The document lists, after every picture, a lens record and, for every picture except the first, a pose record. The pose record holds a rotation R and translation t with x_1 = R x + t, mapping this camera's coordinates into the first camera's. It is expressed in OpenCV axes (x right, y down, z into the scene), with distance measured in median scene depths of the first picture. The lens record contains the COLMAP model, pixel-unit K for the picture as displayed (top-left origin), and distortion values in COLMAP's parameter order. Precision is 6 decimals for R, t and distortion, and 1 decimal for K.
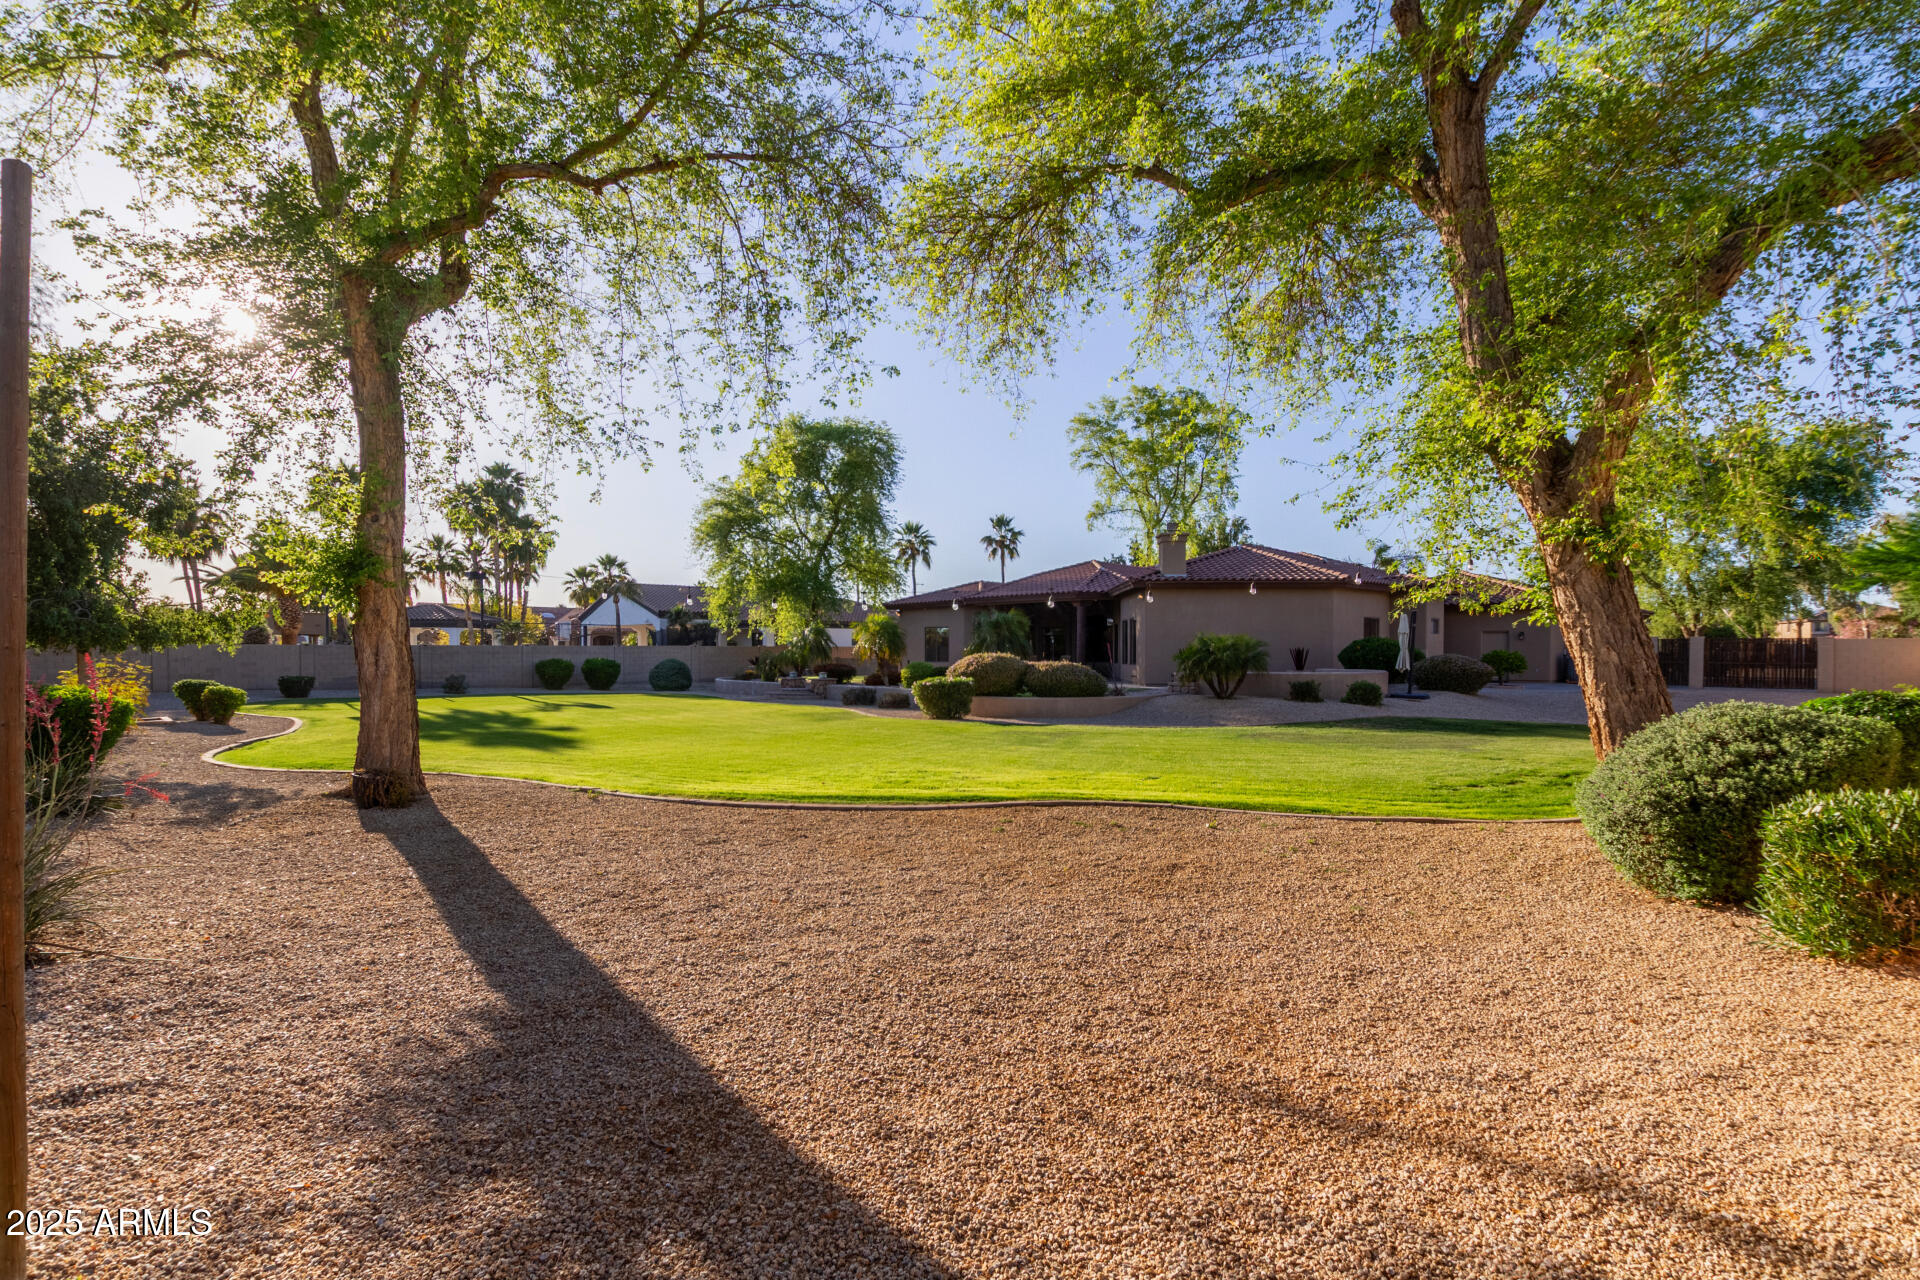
lens RADIAL K [[910.3, 0, 960.0], [0, 910.3, 640.0], [0, 0, 1]] dist [0.015401, 0.000052]
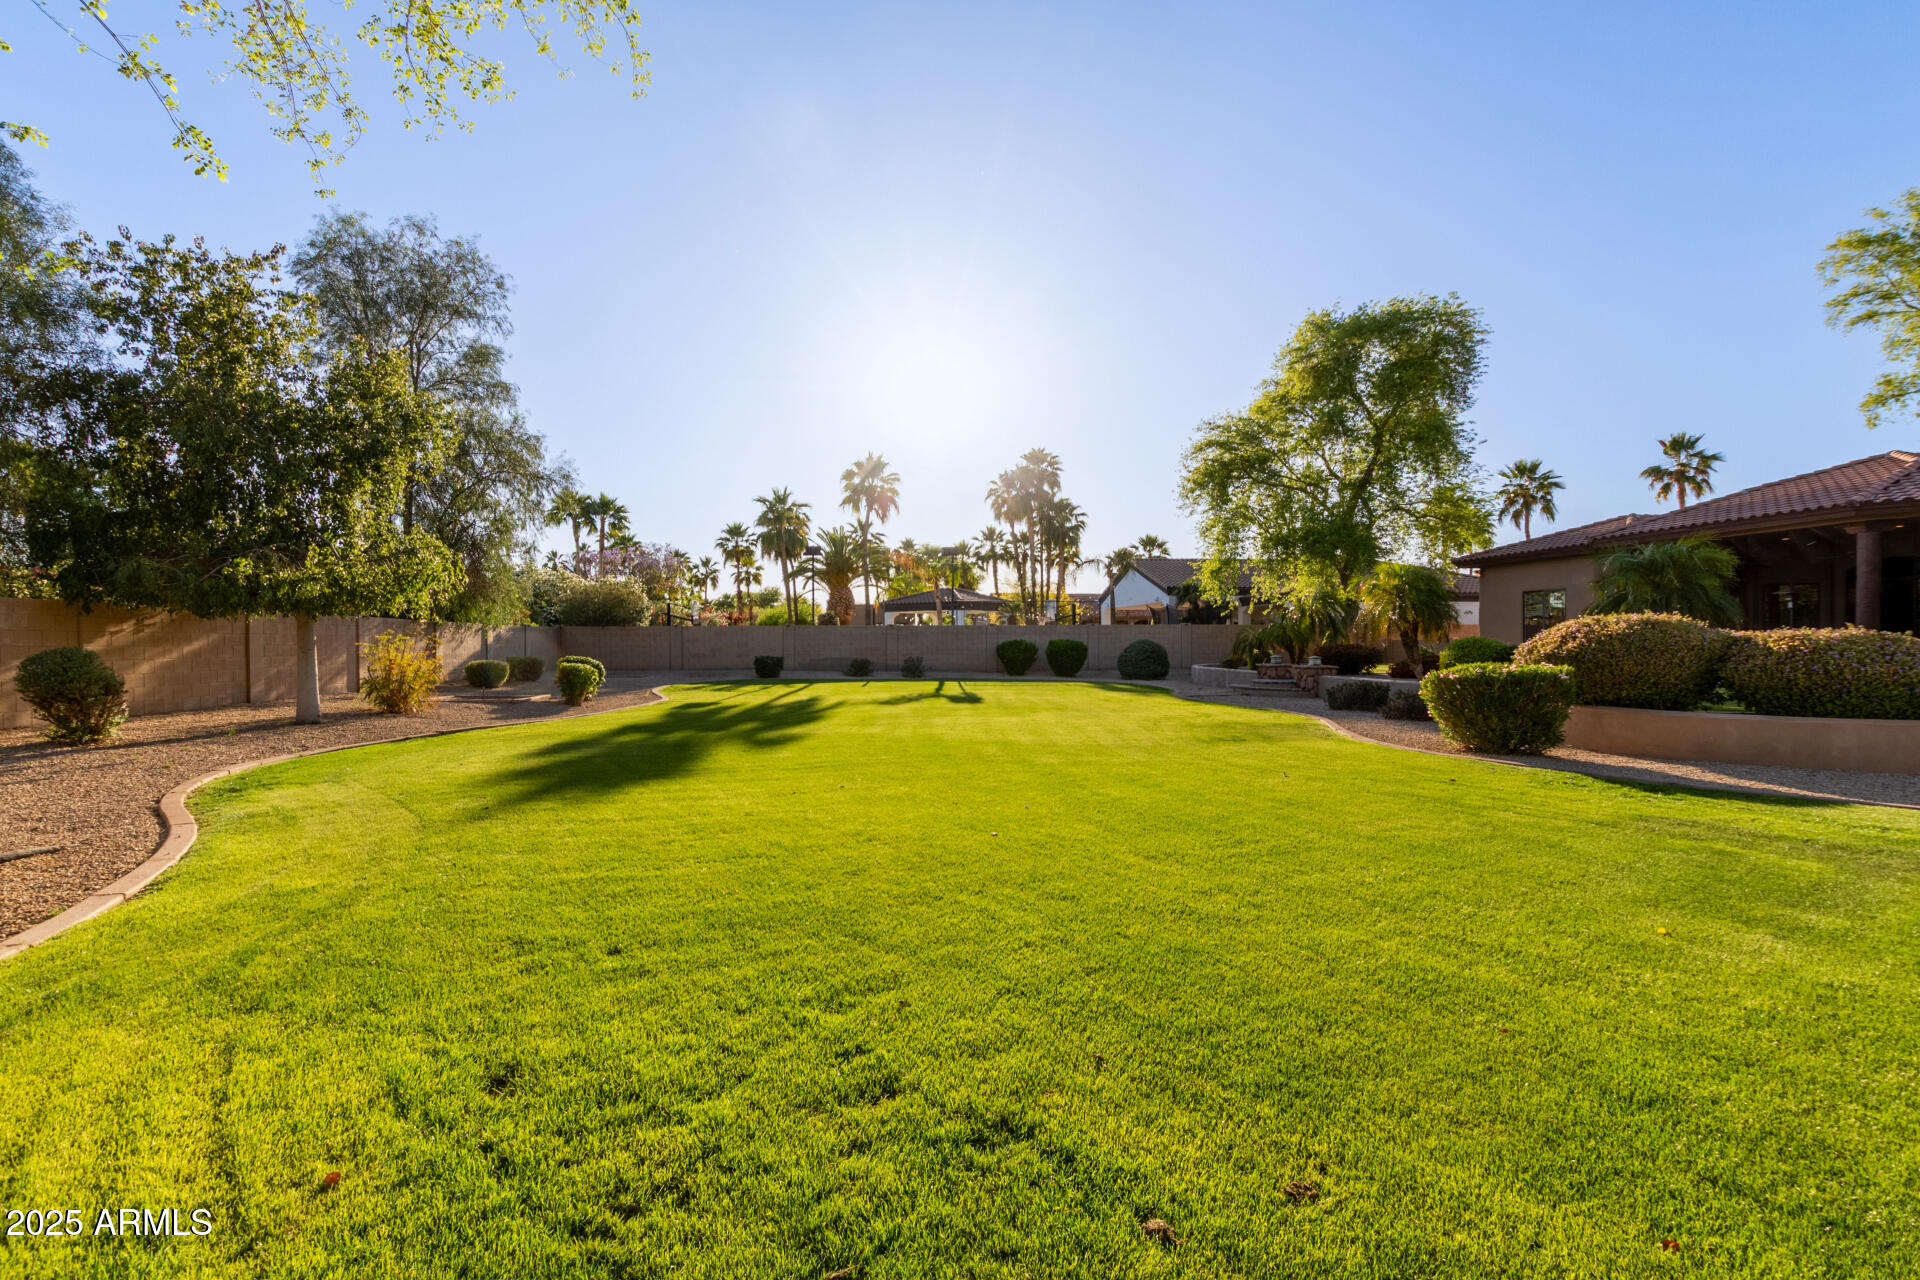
lens RADIAL K [[910.3, 0, 960.0], [0, 910.3, 640.0], [0, 0, 1]] dist [0.015401, 0.000052]
pose [[0.811875, -0.004640, -0.583813, 0.015958], [0.011722, 0.999896, 0.008355, 0.010139], [0.583714, -0.013627, 0.811845, 0.214555]]
